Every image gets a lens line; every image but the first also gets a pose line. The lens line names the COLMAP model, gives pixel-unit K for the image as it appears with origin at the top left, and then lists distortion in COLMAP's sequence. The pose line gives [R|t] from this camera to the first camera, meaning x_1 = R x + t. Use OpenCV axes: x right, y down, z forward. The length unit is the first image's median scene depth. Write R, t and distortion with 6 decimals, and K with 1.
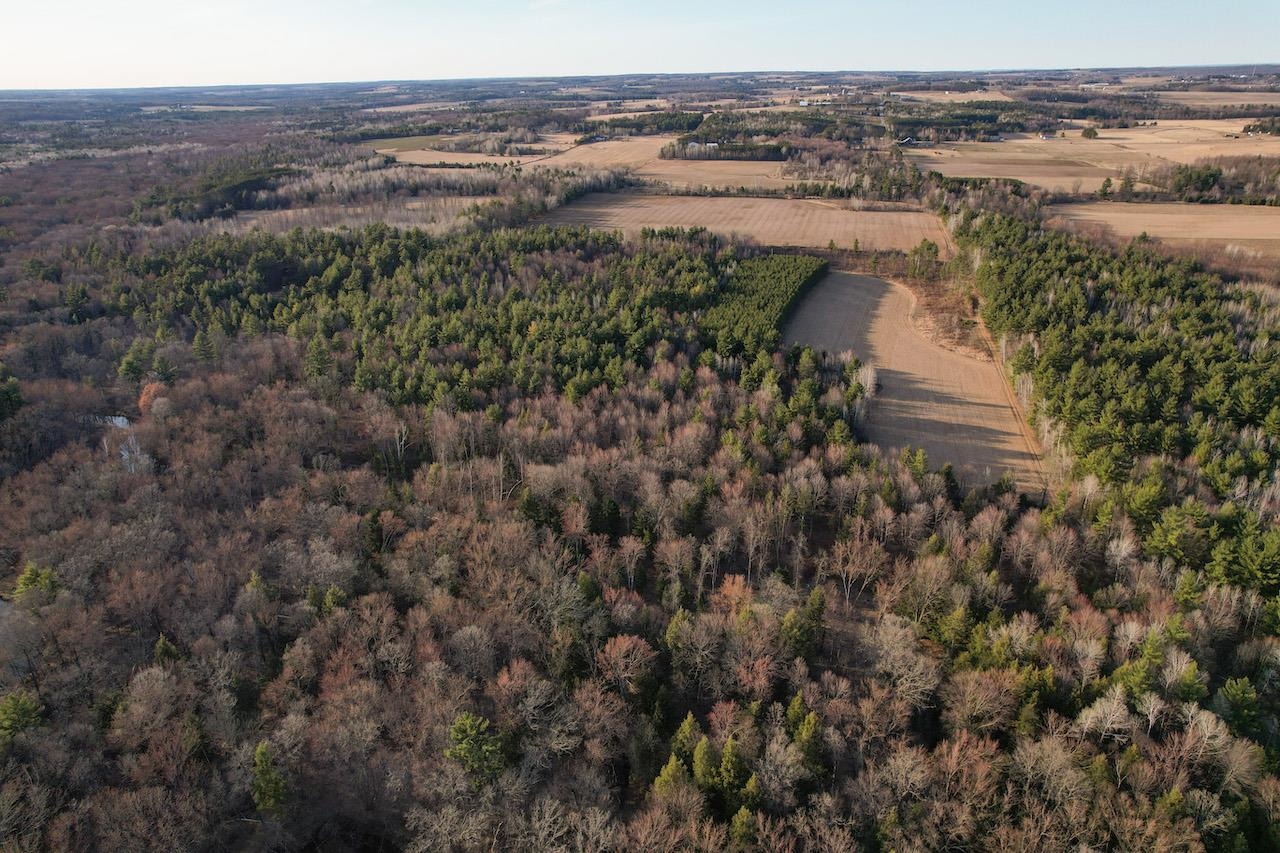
lens RADIAL K [[825.9, 0, 635.4], [0, 825.9, 426.8], [0, 0, 1]] dist [-0.078092, 0.074020]
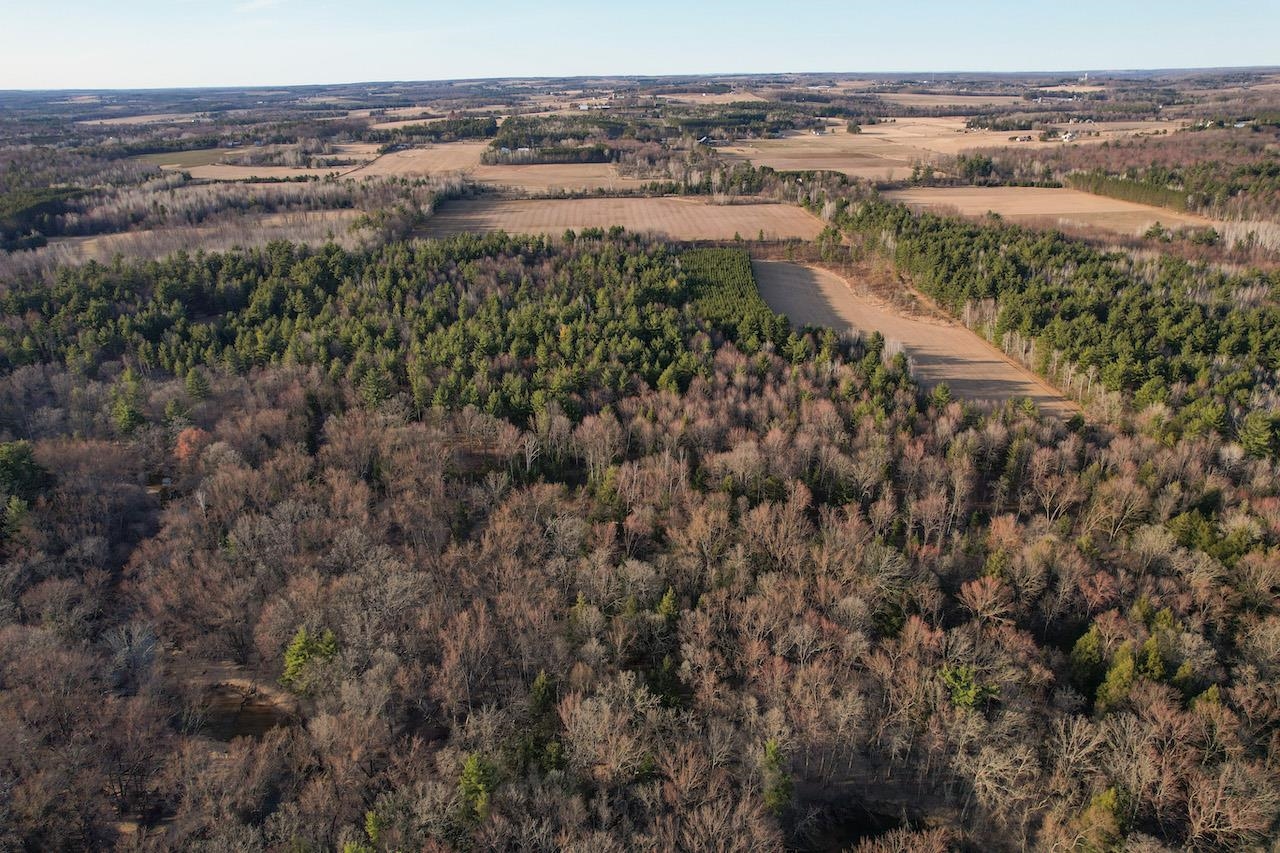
lens RADIAL K [[825.9, 0, 639.2], [0, 825.9, 428.3], [0, 0, 1]] dist [-0.078092, 0.074020]
pose [[0.954972, -0.117283, 0.272530, -0.118080], [0.118633, 0.992871, 0.011577, -0.002044], [-0.271945, 0.021275, 0.962078, 0.011038]]
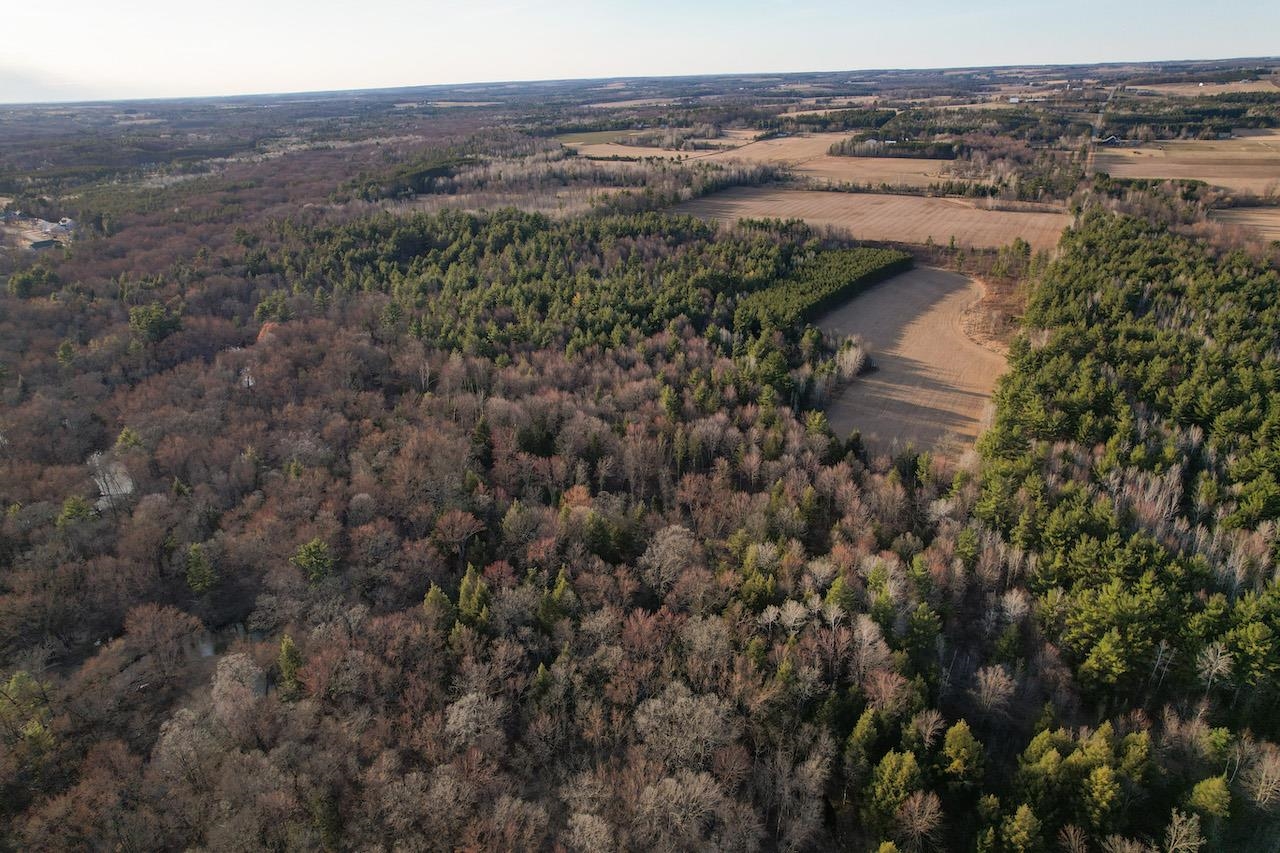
lens RADIAL K [[825.9, 0, 634.1], [0, 825.9, 417.0], [0, 0, 1]] dist [-0.078092, 0.074020]
pose [[0.965867, 0.087100, -0.243955, 0.090198], [-0.088645, 0.996052, 0.004660, 0.011899], [0.243398, 0.017125, 0.969775, -0.033127]]
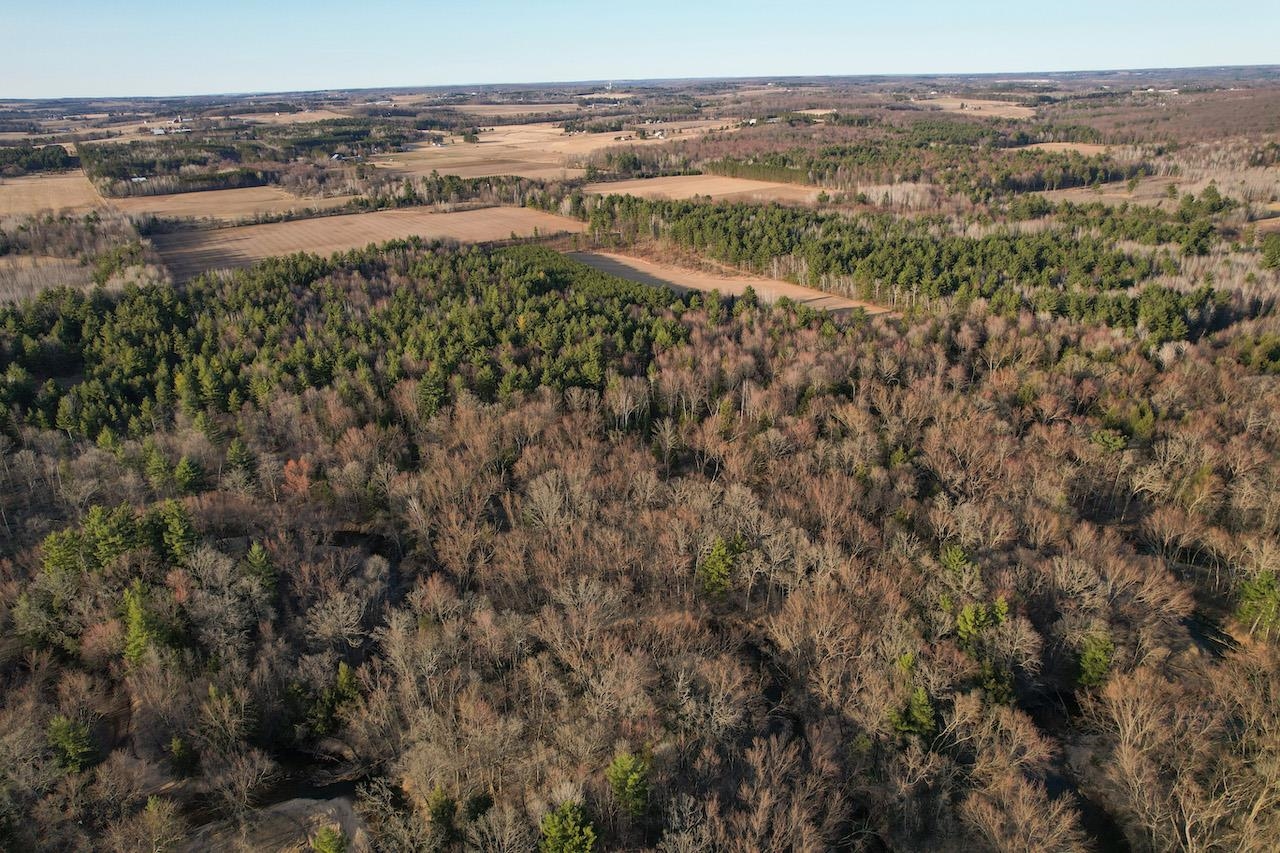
lens RADIAL K [[825.9, 0, 637.4], [0, 825.9, 417.1], [0, 0, 1]] dist [-0.078092, 0.074020]
pose [[0.682690, -0.281297, 0.674393, -0.284786], [0.304257, 0.948549, 0.087649, -0.018056], [-0.664350, 0.145352, 0.733152, 0.051090]]
